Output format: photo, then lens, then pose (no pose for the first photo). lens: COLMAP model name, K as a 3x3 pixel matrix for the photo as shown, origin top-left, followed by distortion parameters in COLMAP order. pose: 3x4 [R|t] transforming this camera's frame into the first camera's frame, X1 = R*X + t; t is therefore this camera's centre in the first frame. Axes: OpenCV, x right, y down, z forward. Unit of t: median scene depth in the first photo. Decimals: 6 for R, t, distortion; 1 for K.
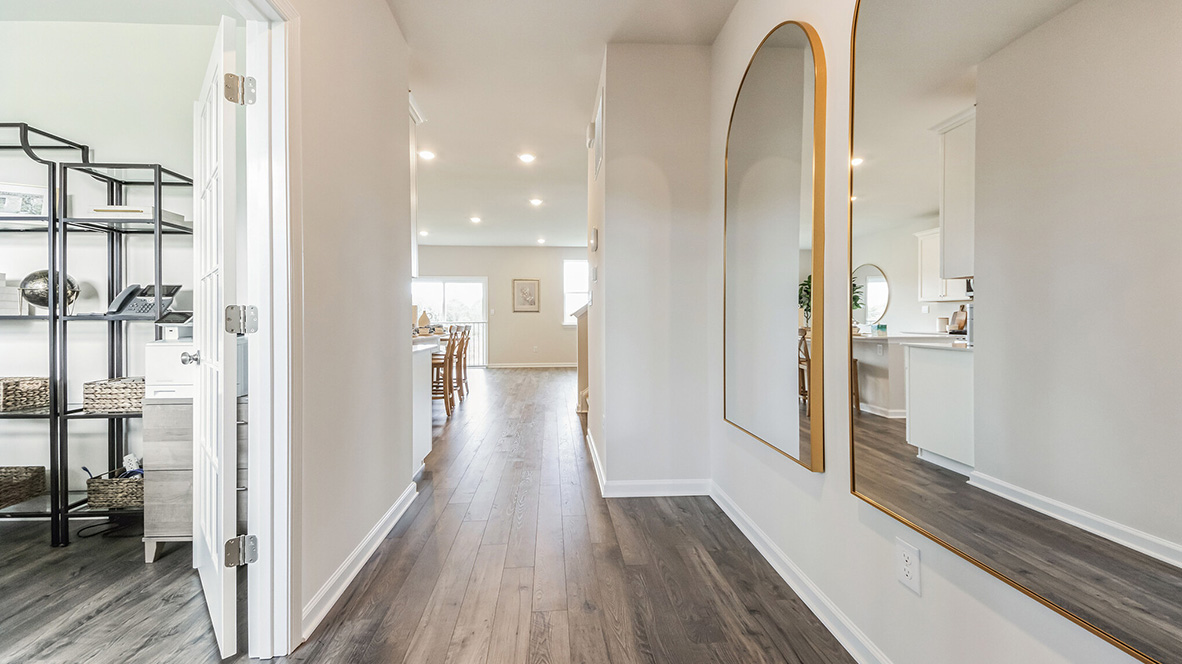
lens RADIAL K [[486.0, 0, 591.0], [0, 486.0, 332.0], [0, 0, 1]] dist [0.001030, -0.000013]
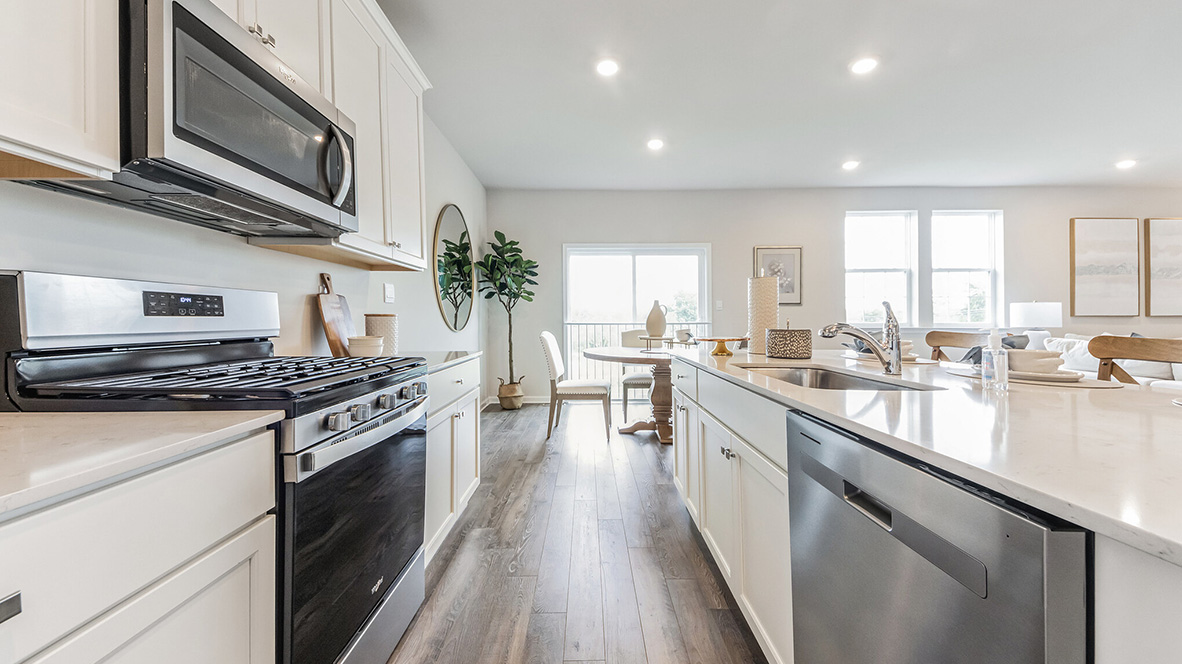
lens RADIAL K [[445.2, 0, 592.0], [0, 445.2, 323.1], [0, 0, 1]] dist [0.052646, -0.000110]
pose [[0.999355, -0.006291, -0.035358, -0.335785], [0.005720, 0.999852, -0.016222, -0.012629], [0.035455, 0.016009, 0.999243, 0.472493]]
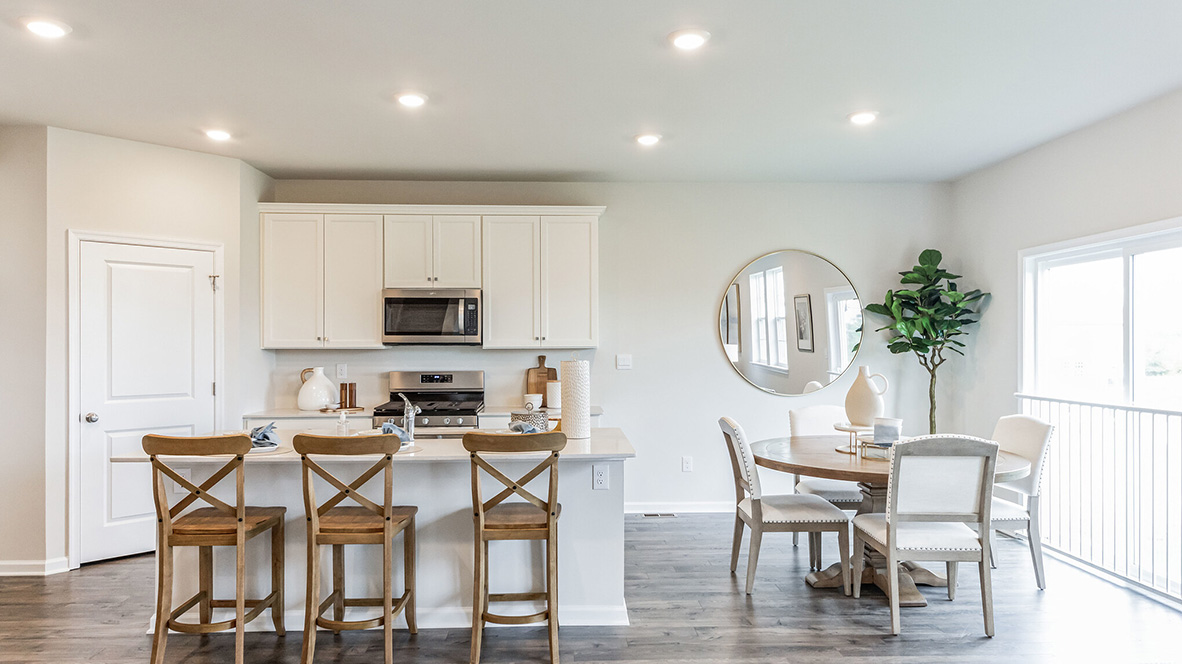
lens RADIAL K [[742.1, 0, 591.0], [0, 742.1, 332.0], [0, 0, 1]] dist [0.054761, 0.000036]
pose [[-0.020209, -0.014584, -0.999689, 0.112695], [-0.018906, 0.999720, -0.014202, -0.050065], [0.999617, 0.018613, -0.020479, 0.725080]]
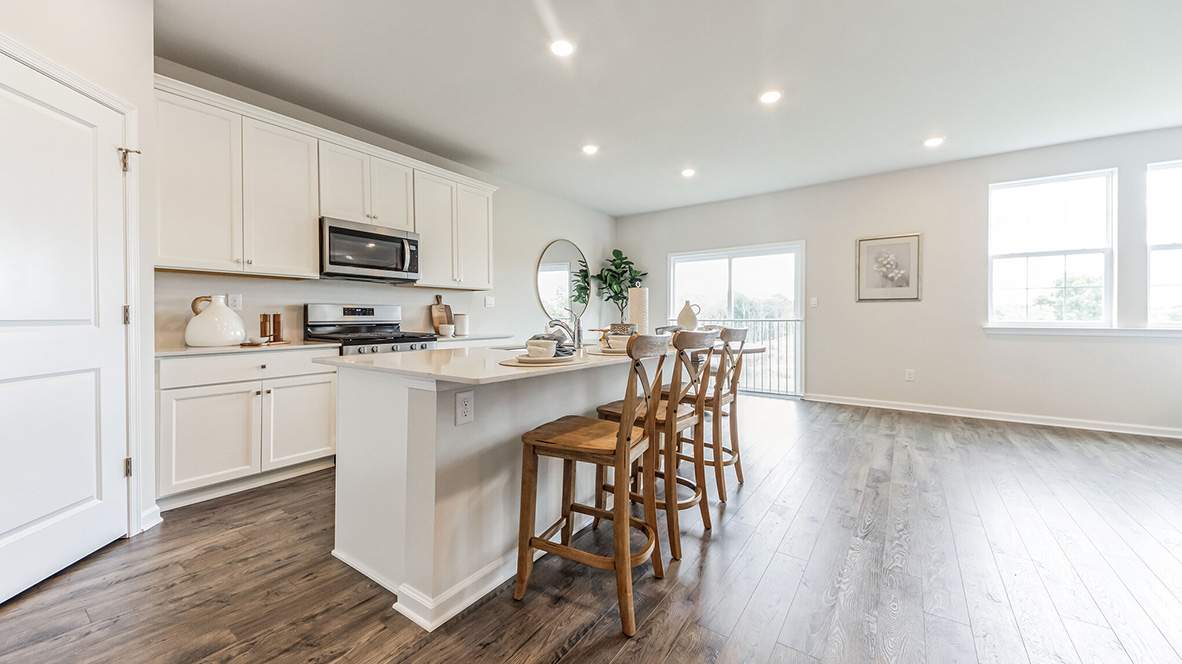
lens RADIAL K [[445.2, 0, 592.0], [0, 445.2, 323.1], [0, 0, 1]] dist [0.052646, -0.000110]
pose [[0.783875, 0.003904, -0.620907, -0.078659], [-0.010008, 0.999930, -0.006349, -0.010875], [0.620838, 0.011191, 0.783859, 0.427800]]
